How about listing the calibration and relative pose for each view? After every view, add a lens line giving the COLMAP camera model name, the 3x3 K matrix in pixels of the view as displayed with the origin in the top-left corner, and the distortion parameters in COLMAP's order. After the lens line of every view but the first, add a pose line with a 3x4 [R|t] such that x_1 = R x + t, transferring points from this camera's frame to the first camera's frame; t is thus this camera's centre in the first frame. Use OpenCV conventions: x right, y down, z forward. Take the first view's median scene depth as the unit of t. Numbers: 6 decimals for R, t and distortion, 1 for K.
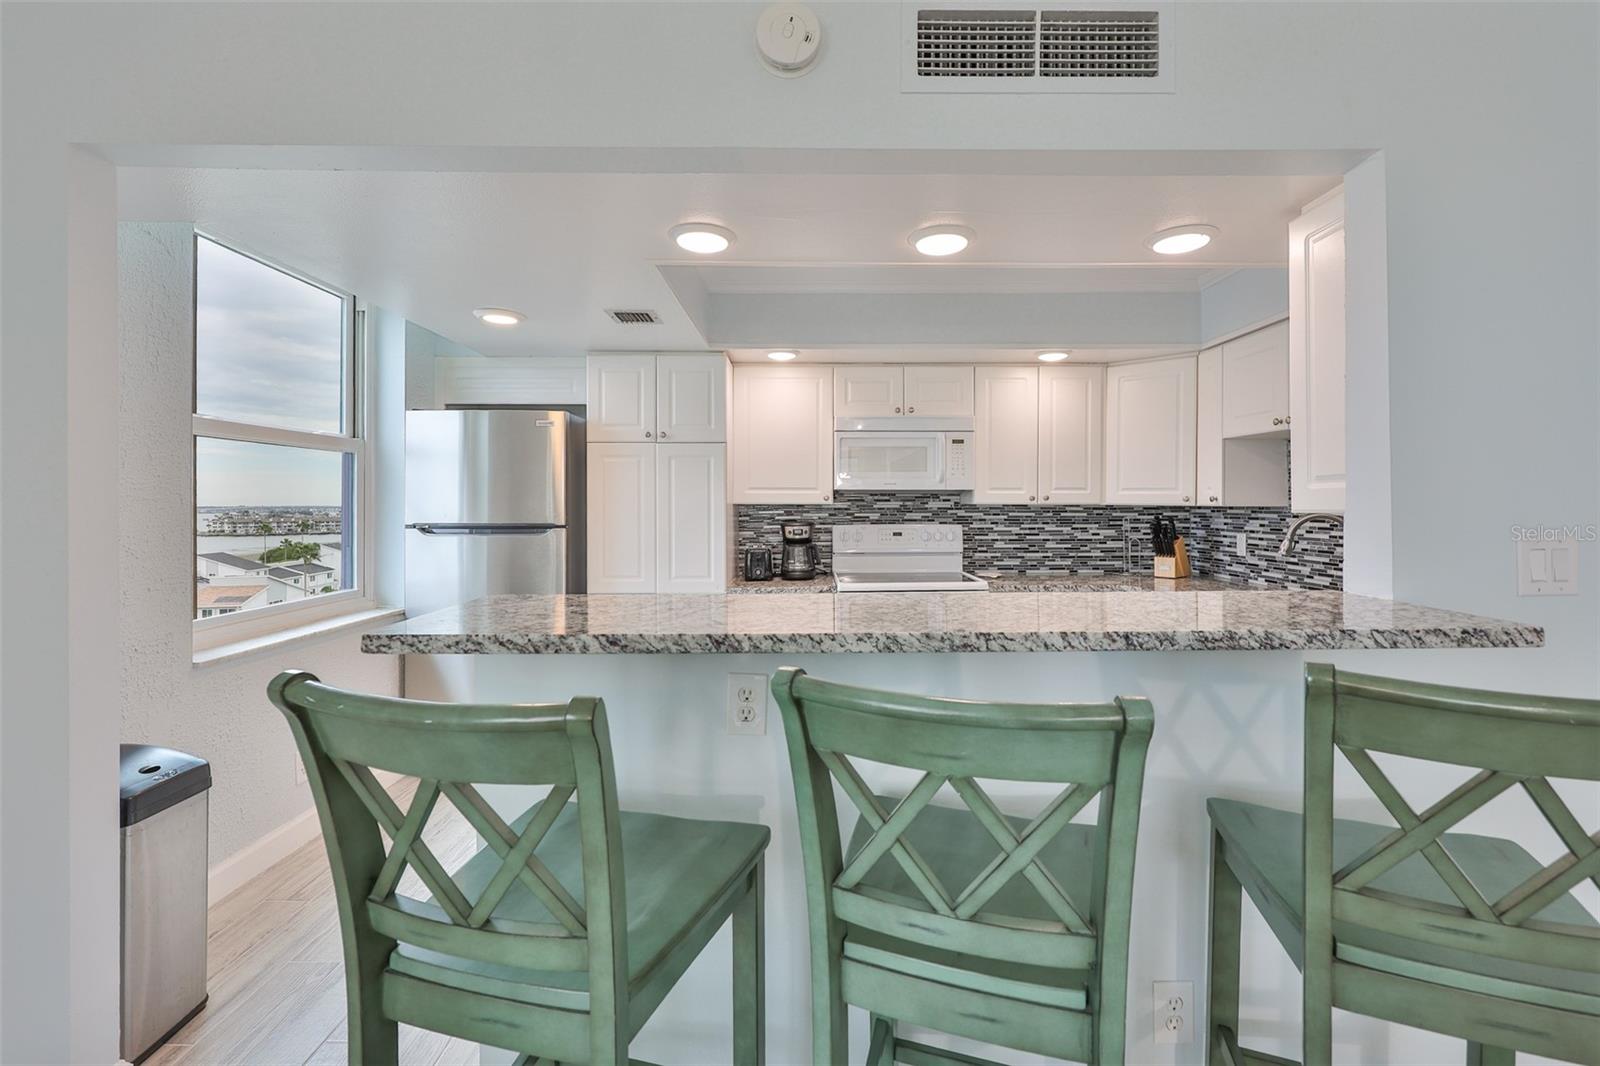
lens RADIAL K [[693.5, 0, 814.8], [0, 693.5, 492.8], [0, 0, 1]] dist [0.007723, -0.001770]
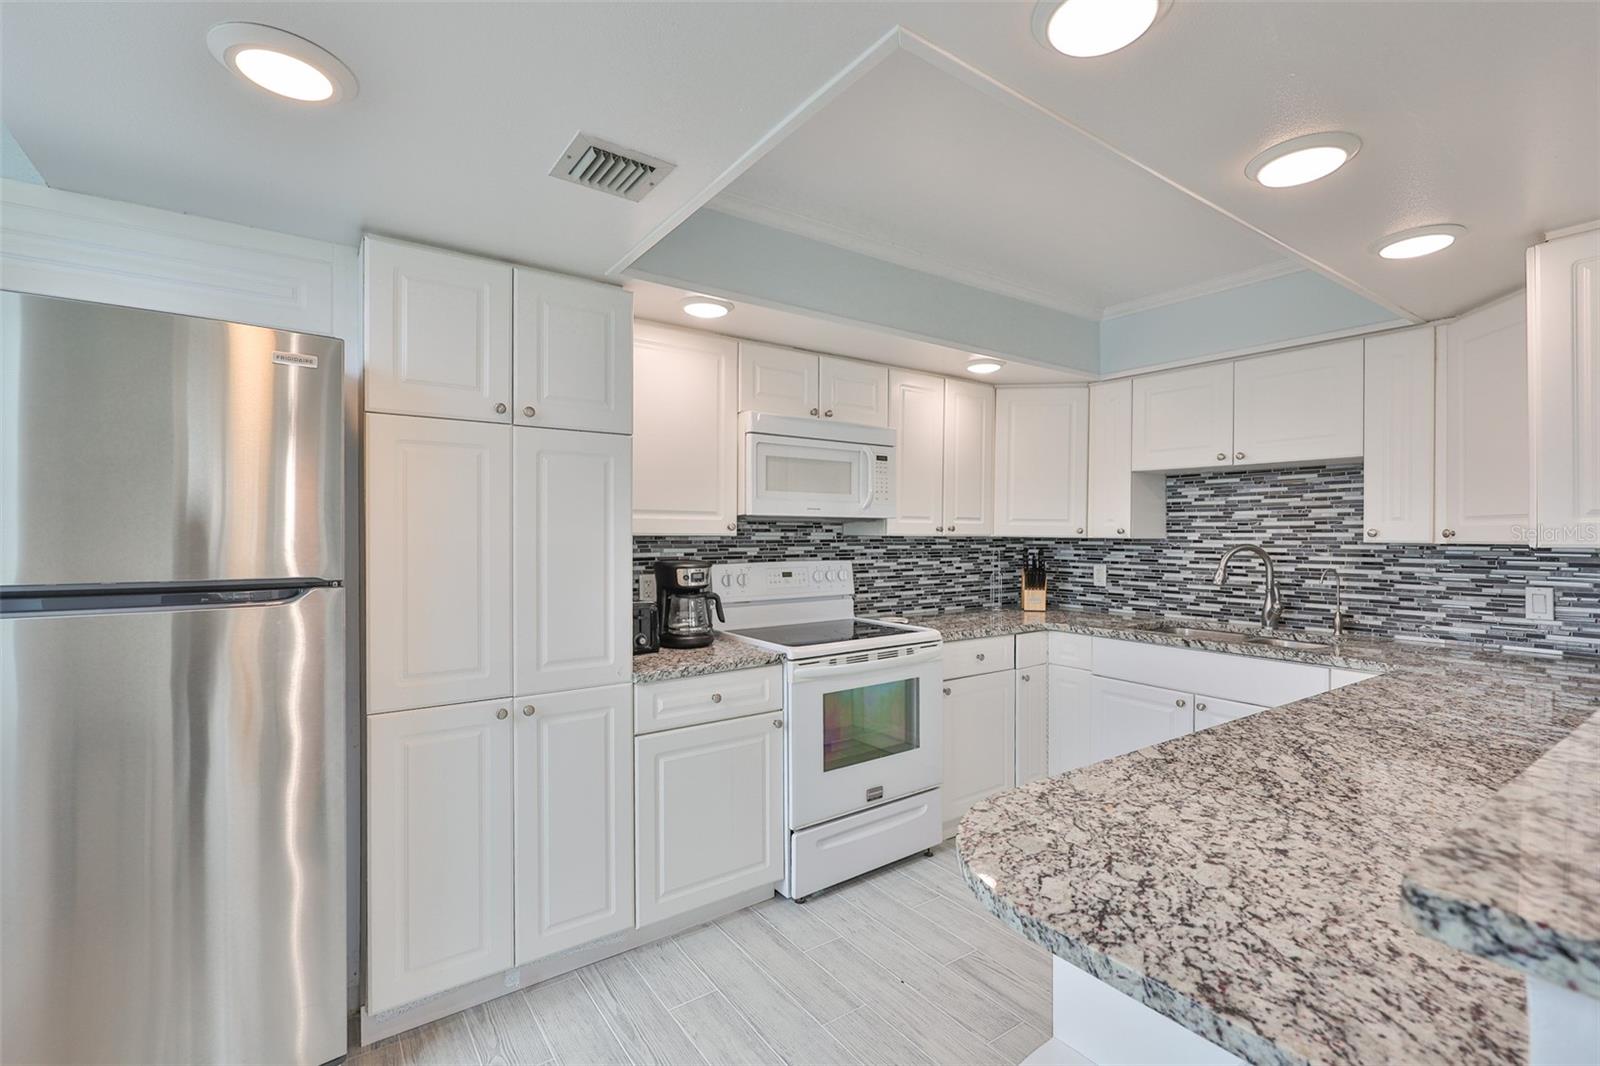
lens RADIAL K [[730.4, 0, 798.0], [0, 730.4, 532.4], [0, 0, 1]] dist [0.014259, -0.000446]
pose [[0.825138, 0.002200, 0.564927, -0.338382], [-0.010532, 0.999879, 0.011490, 0.004258], [-0.564833, -0.015430, 0.825061, 0.349951]]
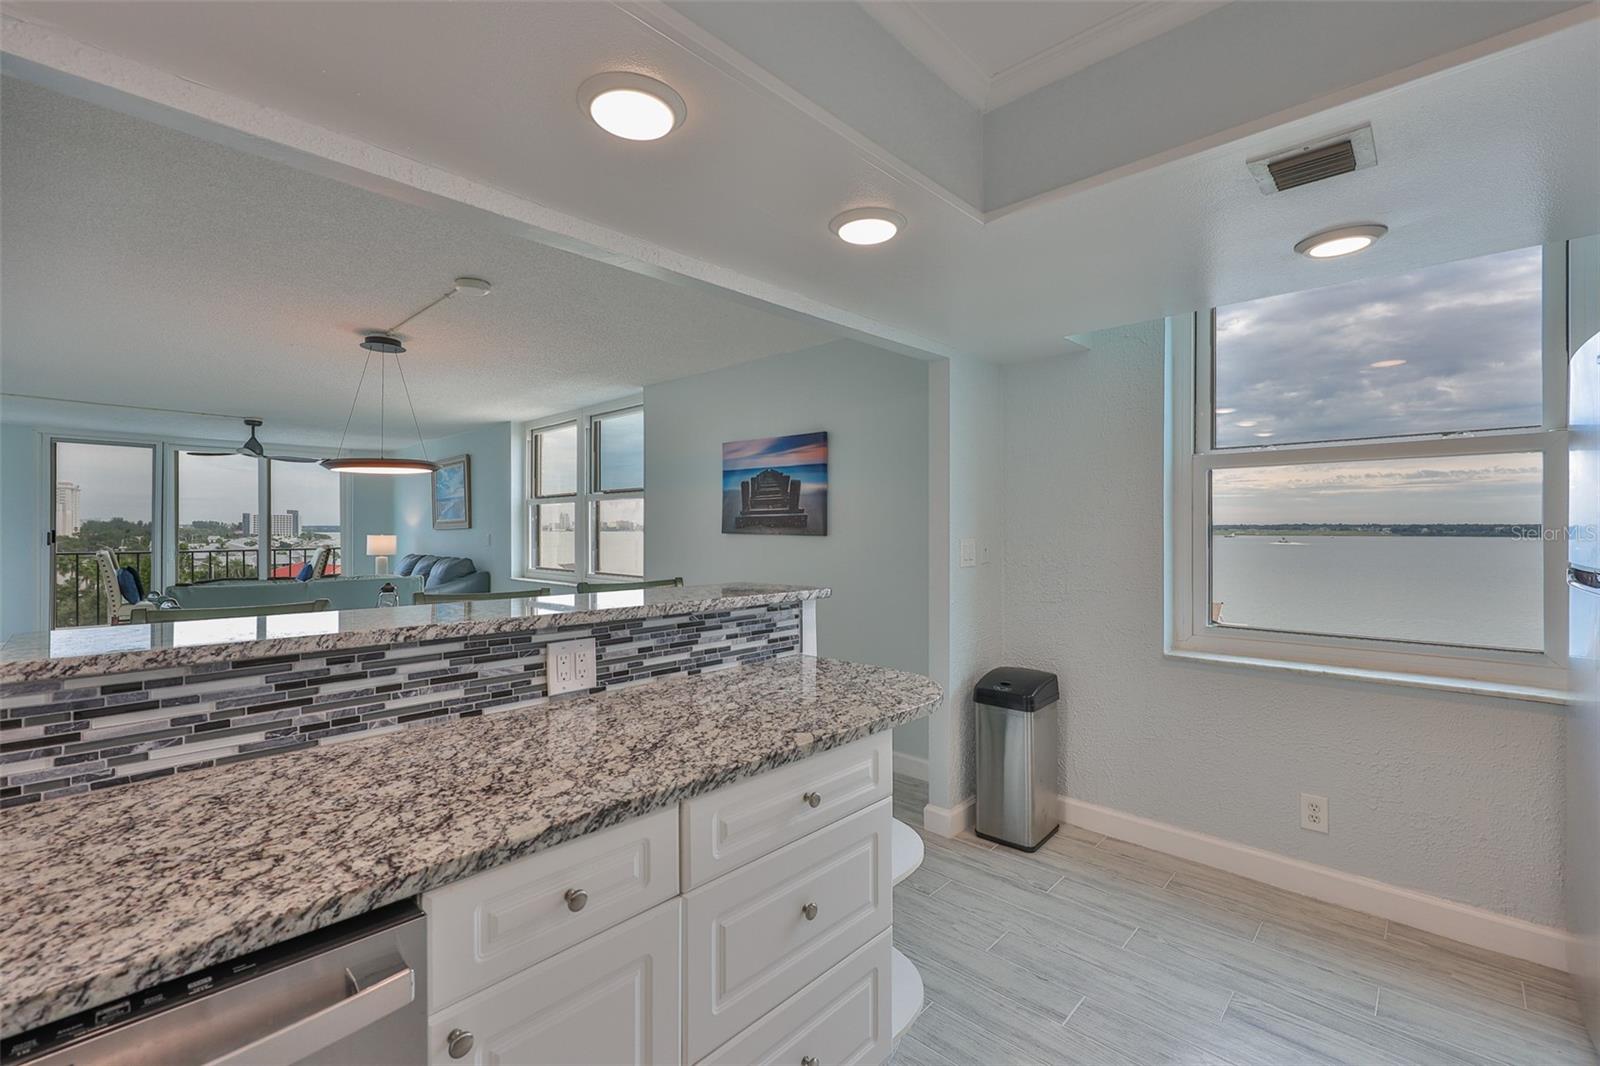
lens RADIAL K [[693.5, 0, 798.9], [0, 693.5, 526.2], [0, 0, 1]] dist [0.007723, -0.001770]
pose [[-0.699425, -0.002264, -0.714702, 0.275531], [0.011949, 0.999818, -0.014862, 0.012326], [0.714606, -0.018935, -0.699271, 0.805990]]
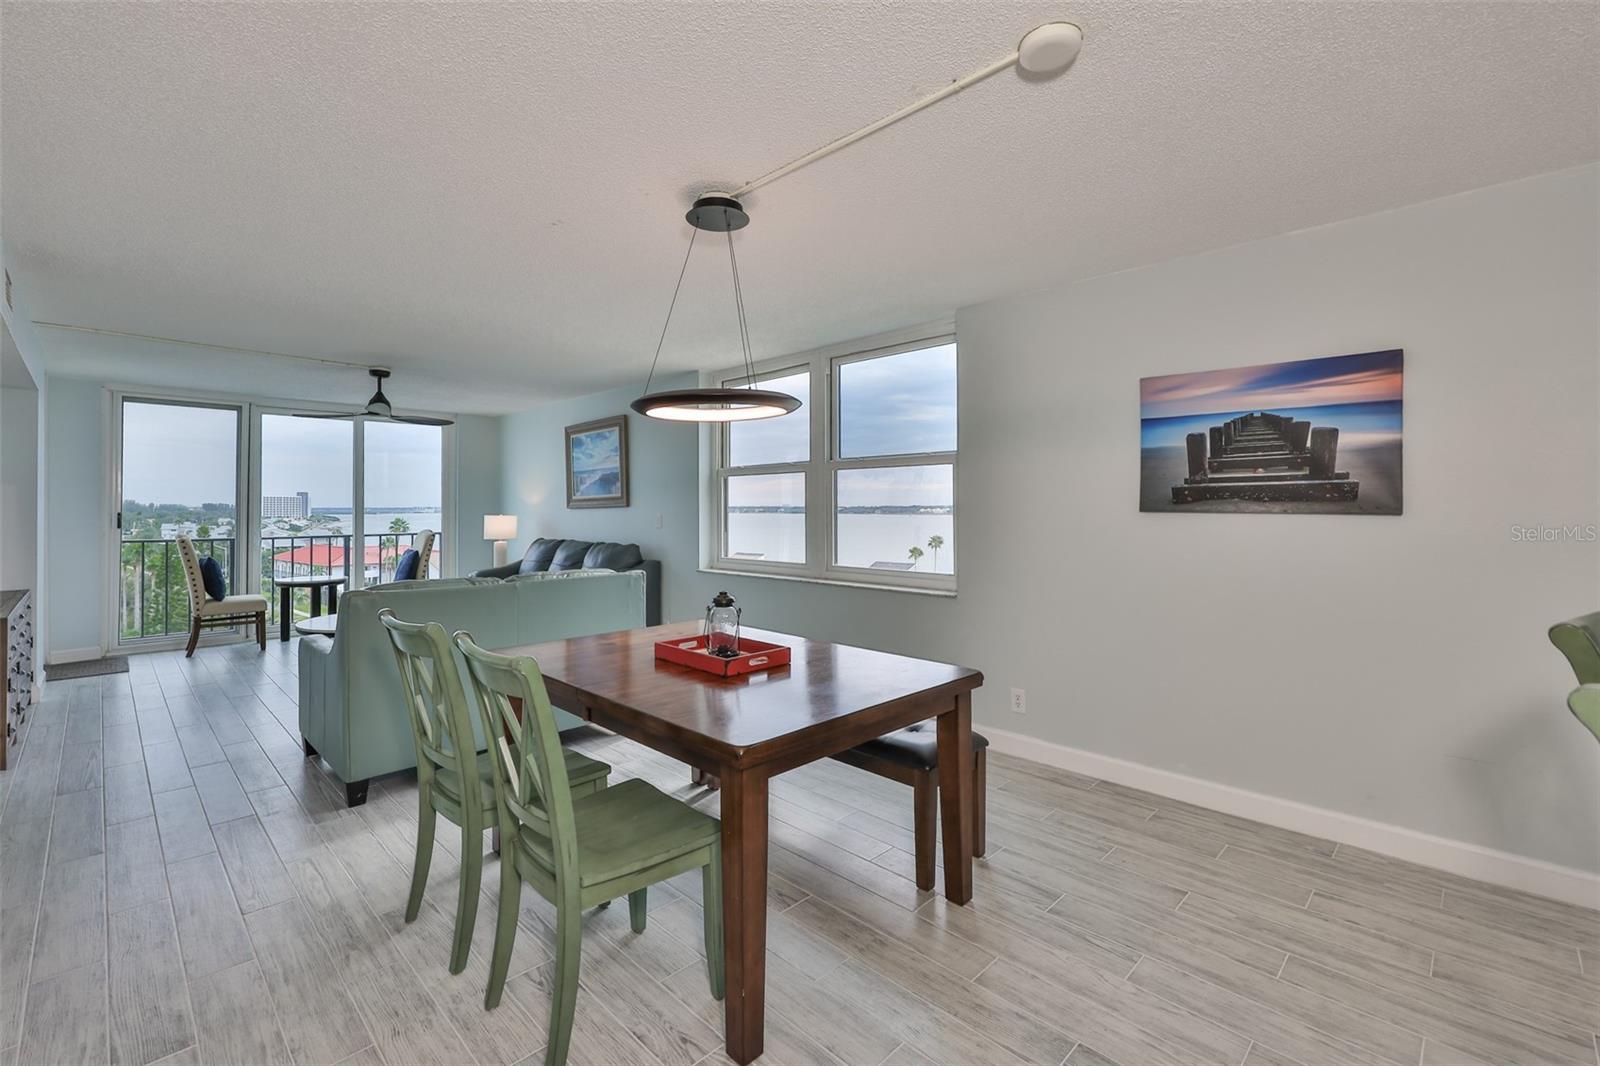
lens RADIAL K [[730.4, 0, 801.7], [0, 730.4, 500.9], [0, 0, 1]] dist [0.014259, -0.000446]
pose [[-0.720016, -0.006057, -0.693931, 0.394751], [0.014086, 0.999628, -0.023342, 0.006791], [0.693814, -0.026581, -0.719664, 0.190522]]
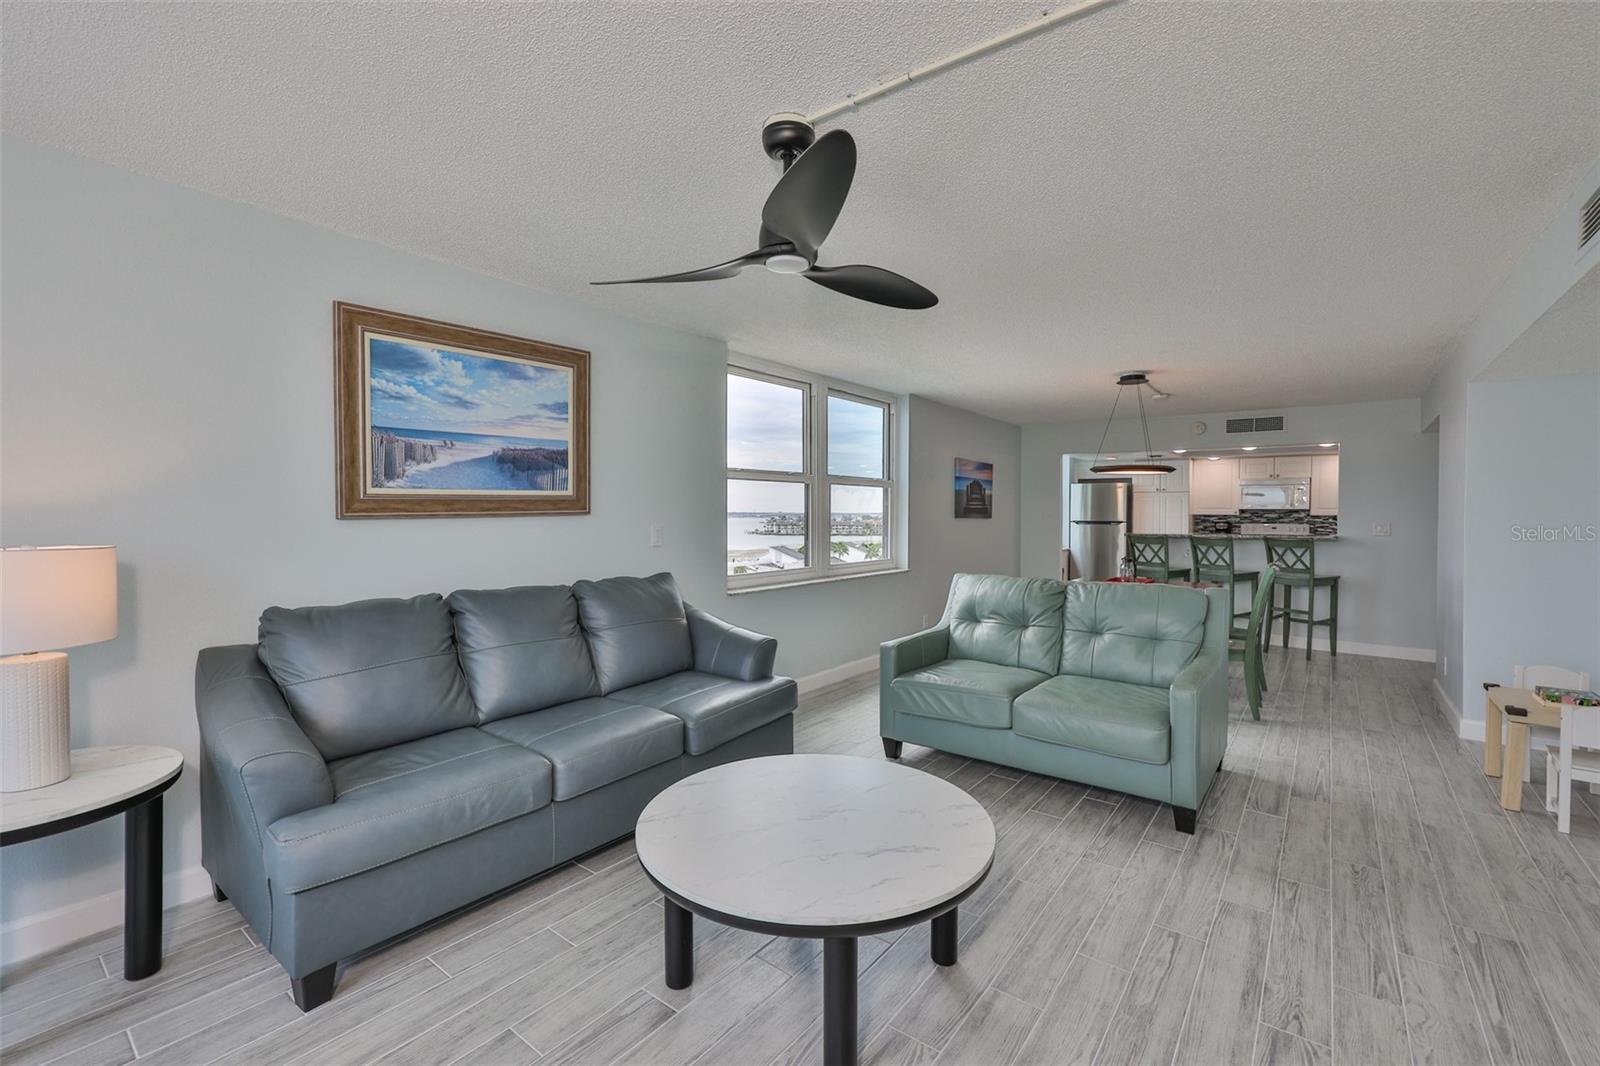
lens RADIAL K [[693.5, 0, 798.3], [0, 693.5, 538.6], [0, 0, 1]] dist [0.007723, -0.001770]
pose [[0.792944, 0.026746, -0.608708, 0.289895], [0.006955, 0.998574, 0.052937, -0.041476], [0.609255, -0.046210, 0.791627, -1.925927]]
